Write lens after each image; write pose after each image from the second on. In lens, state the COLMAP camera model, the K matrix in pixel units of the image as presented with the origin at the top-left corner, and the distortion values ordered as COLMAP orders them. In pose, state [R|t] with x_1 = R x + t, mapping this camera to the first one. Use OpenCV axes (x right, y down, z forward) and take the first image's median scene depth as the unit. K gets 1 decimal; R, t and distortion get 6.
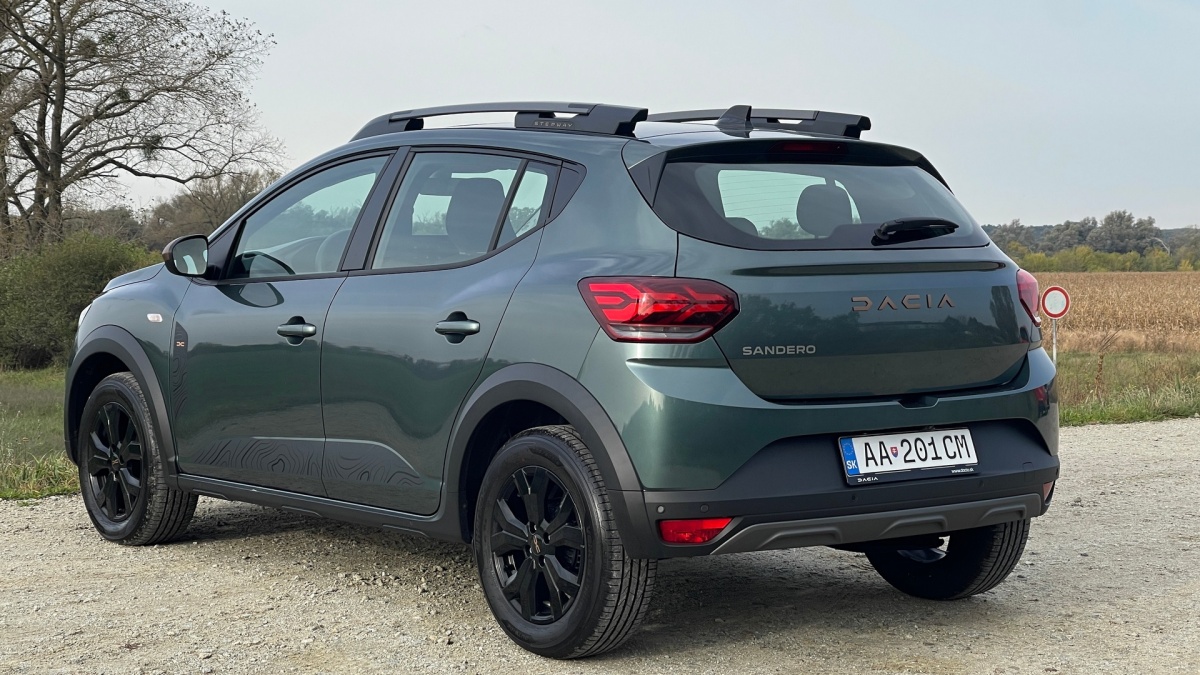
lens RADIAL K [[2211.4, 0, 600.0], [0, 2211.4, 337.5], [0, 0, 1]] dist [0.201339, 0.310858]
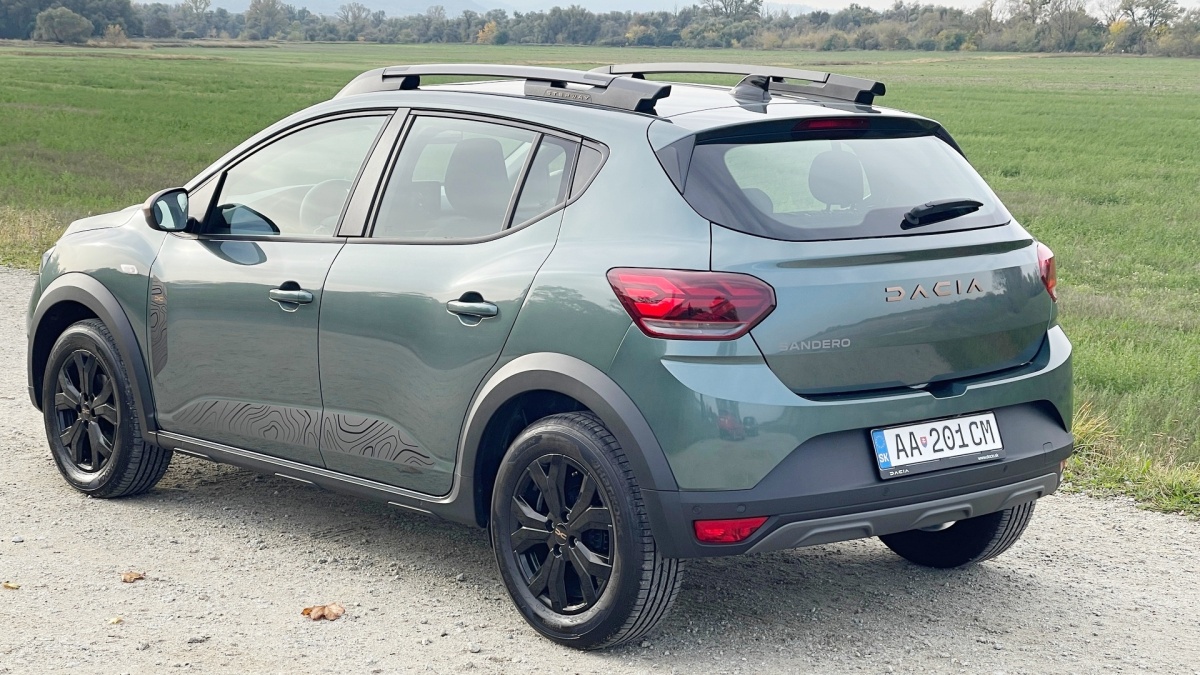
lens RADIAL K [[2211.4, 0, 600.0], [0, 2211.4, 337.5], [0, 0, 1]] dist [0.201339, 0.310858]
pose [[0.998142, -0.001060, 0.060919, -0.069453], [-0.003616, 0.997057, 0.076585, -0.068248], [-0.060821, -0.076663, 0.995200, 0.029488]]
